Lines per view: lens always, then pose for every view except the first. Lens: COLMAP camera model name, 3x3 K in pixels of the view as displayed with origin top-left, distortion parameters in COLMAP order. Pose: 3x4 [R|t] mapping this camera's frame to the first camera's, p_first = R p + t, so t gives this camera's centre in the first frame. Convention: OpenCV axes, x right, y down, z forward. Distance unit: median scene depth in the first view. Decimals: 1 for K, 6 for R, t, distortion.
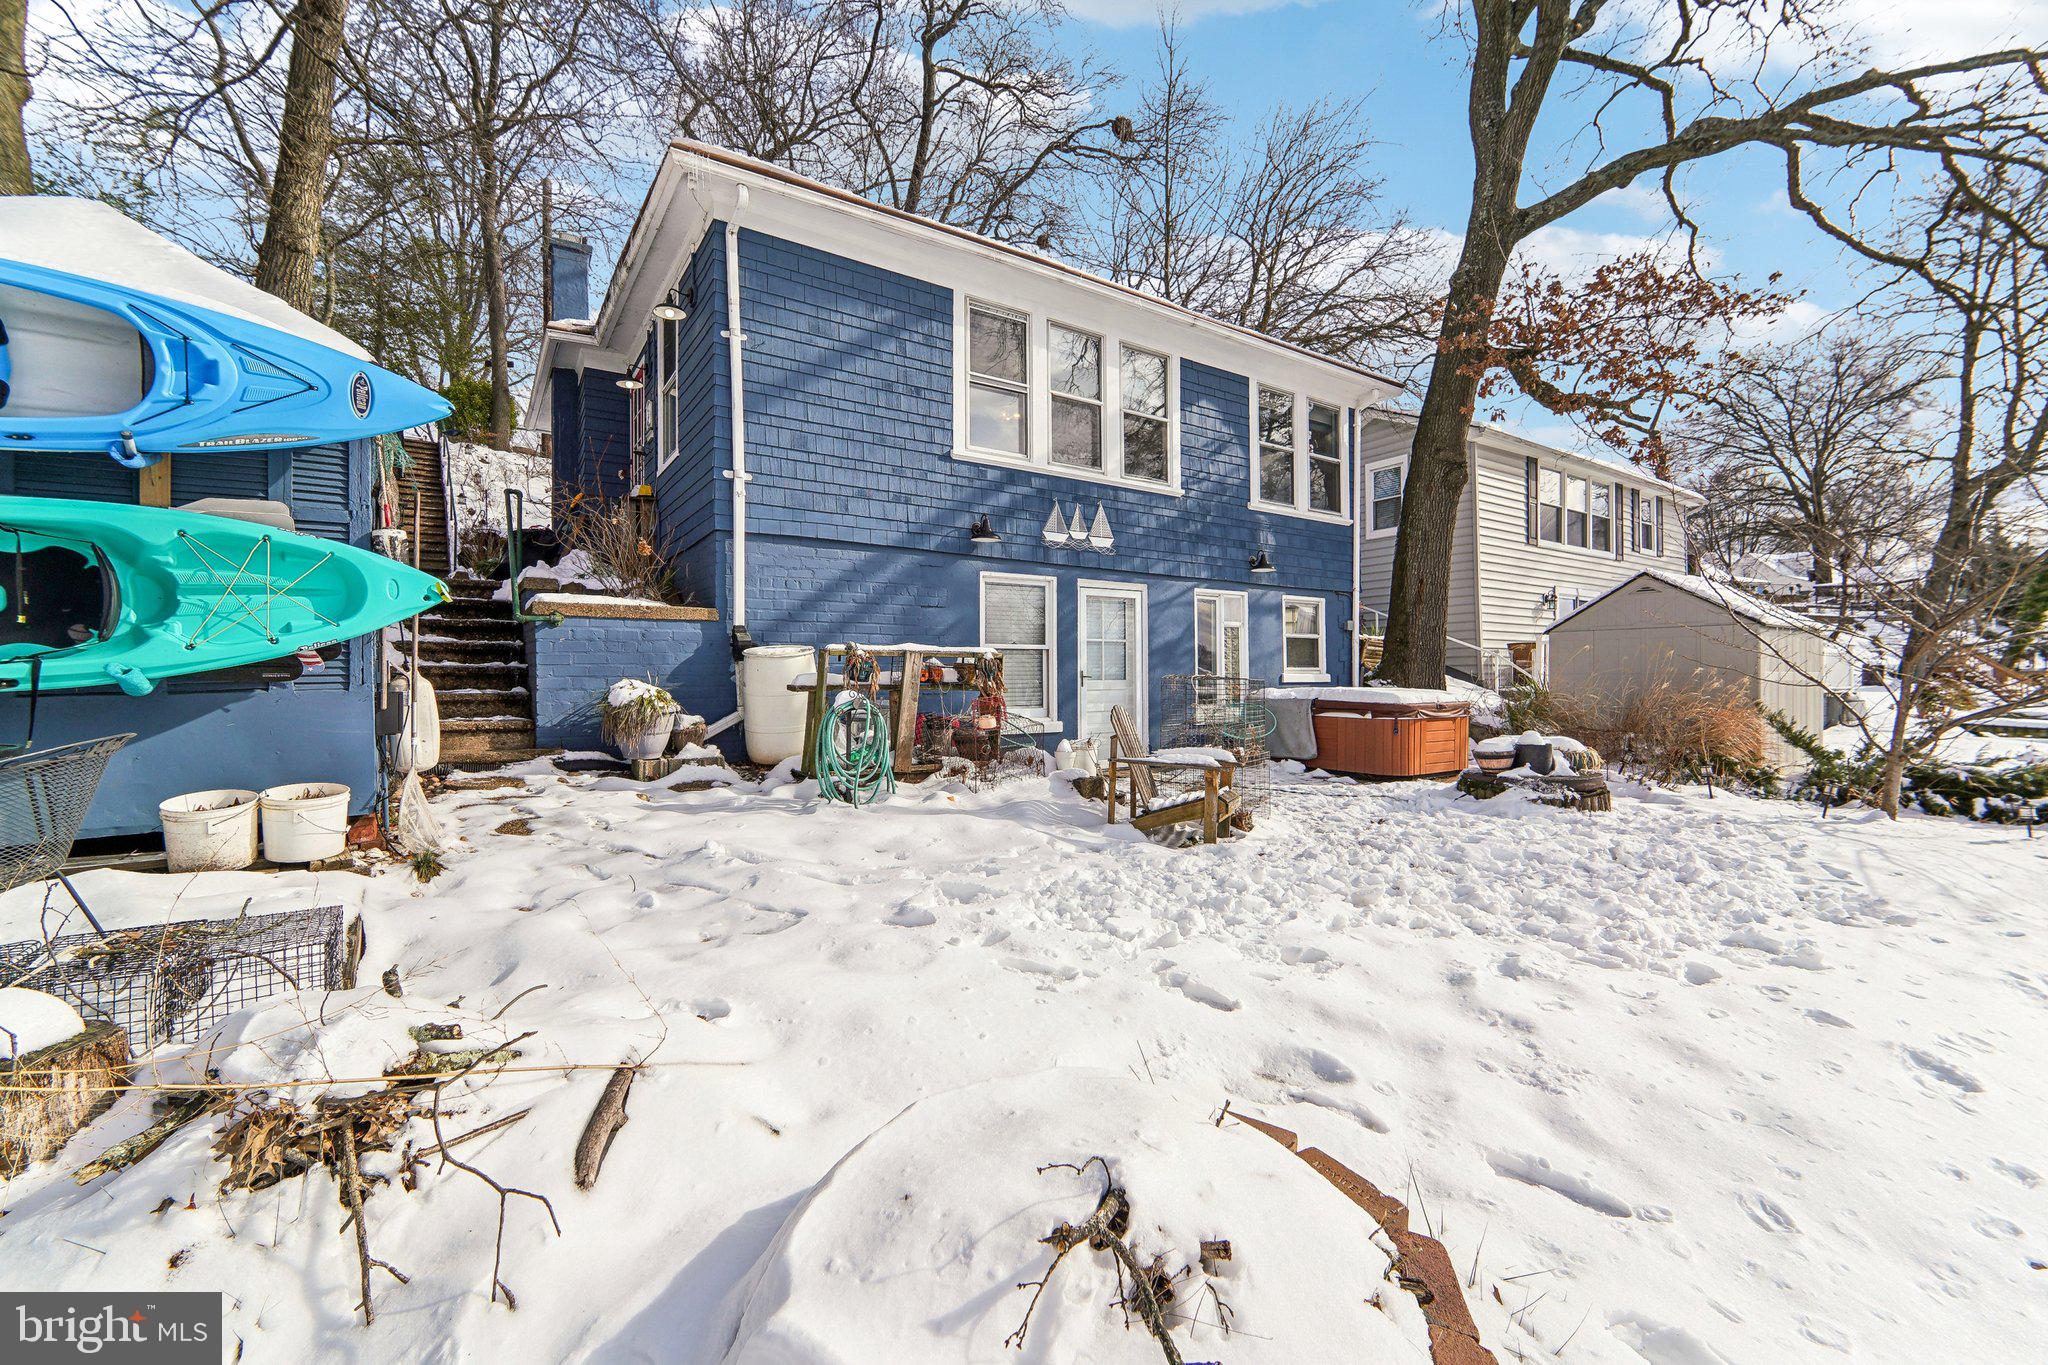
lens RADIAL K [[845.8, 0, 1028.3], [0, 845.8, 676.9], [0, 0, 1]] dist [-0.001763, -0.000953]
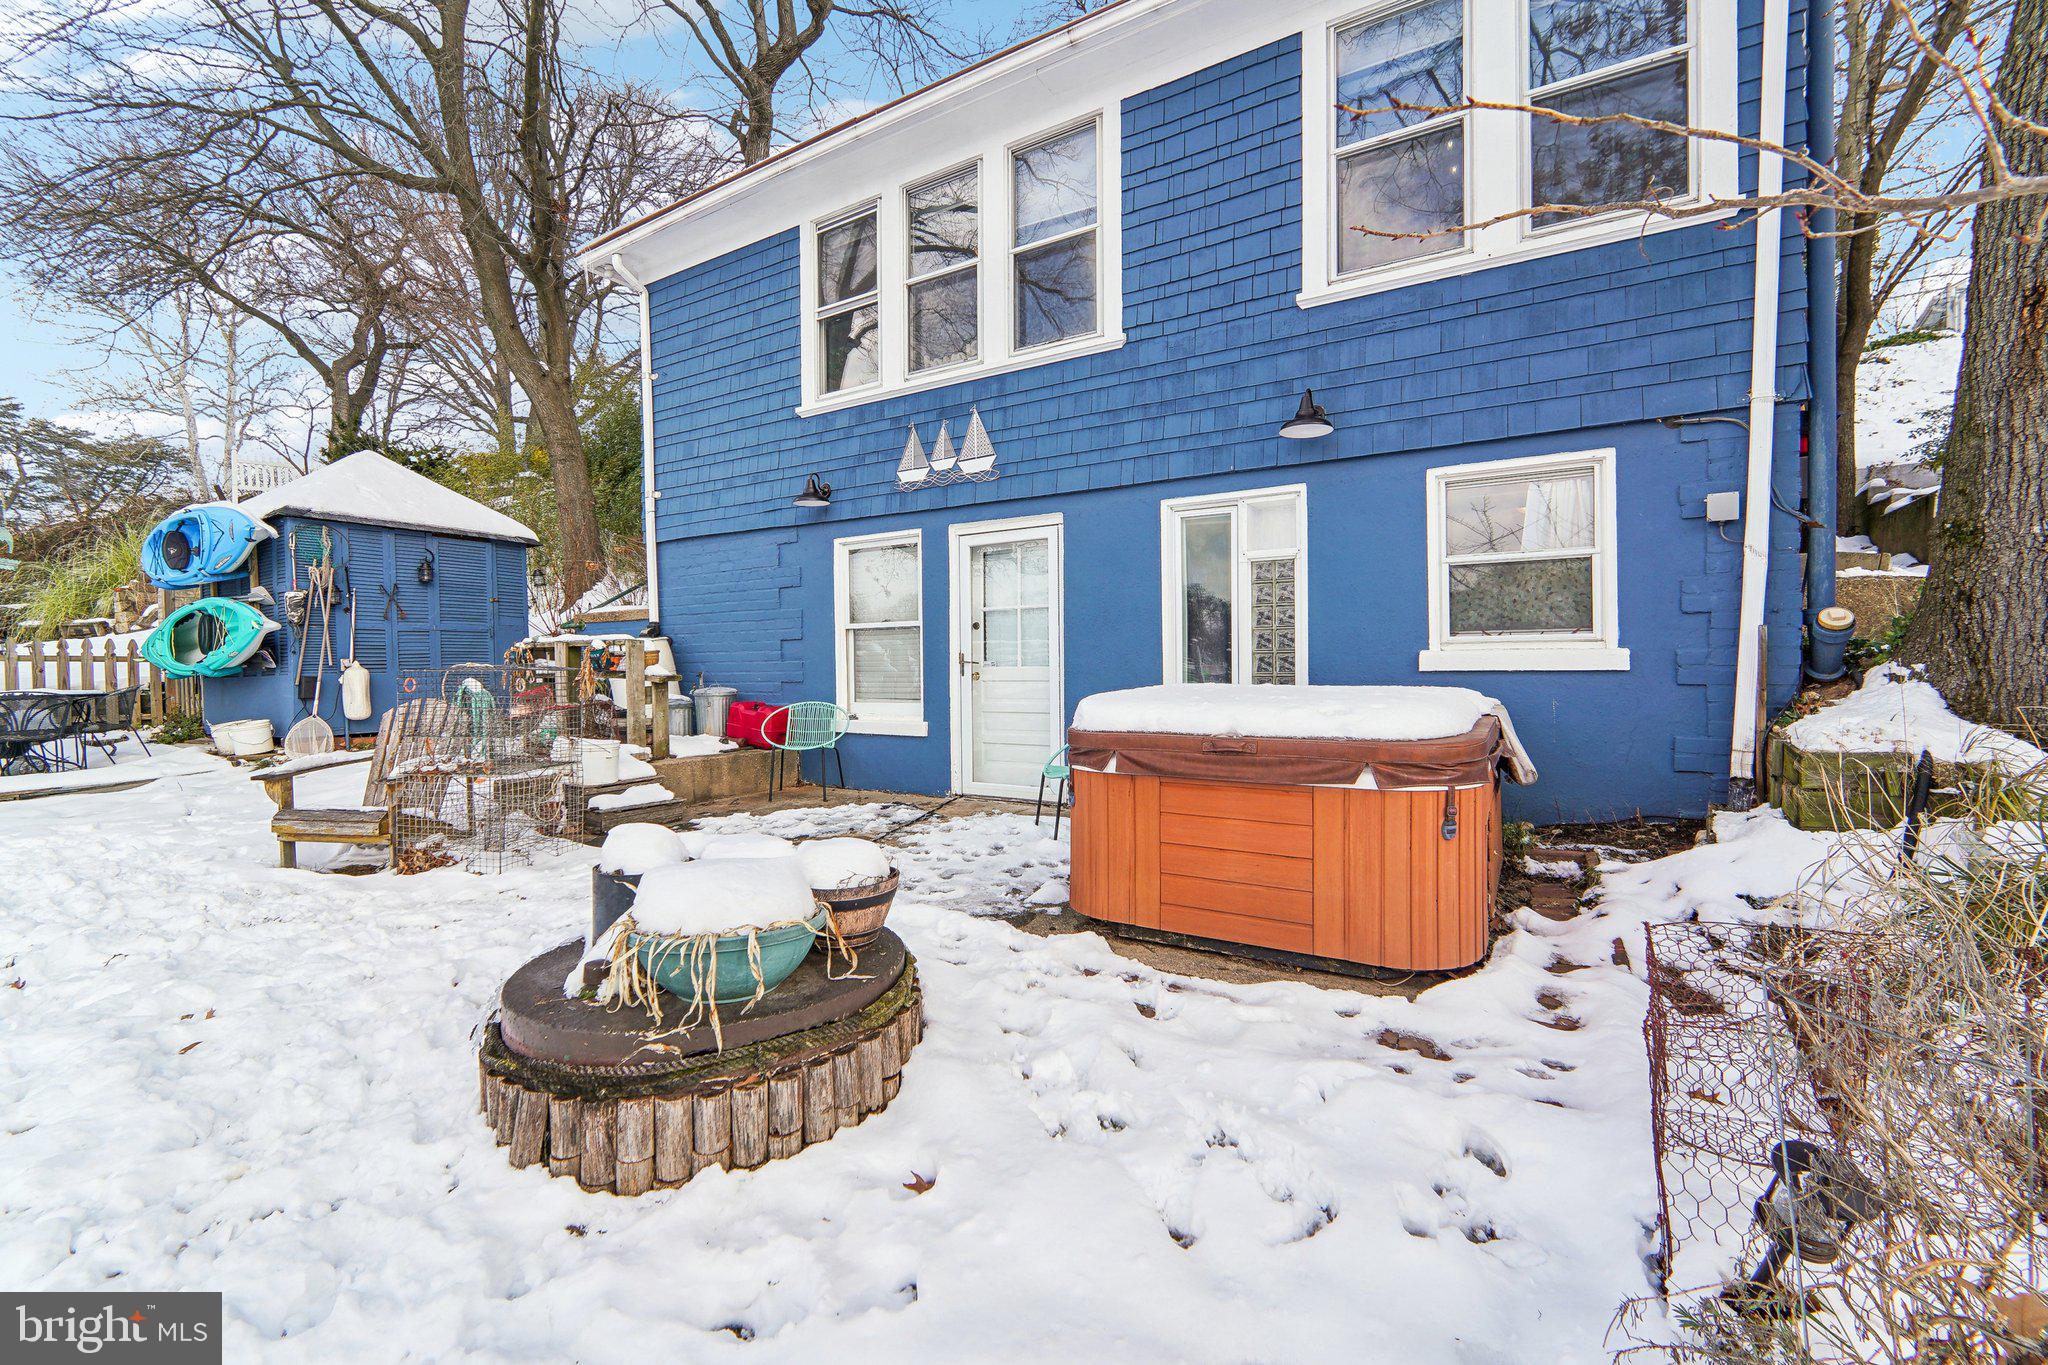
lens RADIAL K [[845.8, 0, 1028.3], [0, 845.8, 676.9], [0, 0, 1]] dist [-0.001763, -0.000953]
pose [[0.412245, 0.008730, -0.911031, 0.739850], [0.007262, 0.999891, 0.012867, 0.003352], [0.911044, -0.011921, 0.412136, 0.767070]]
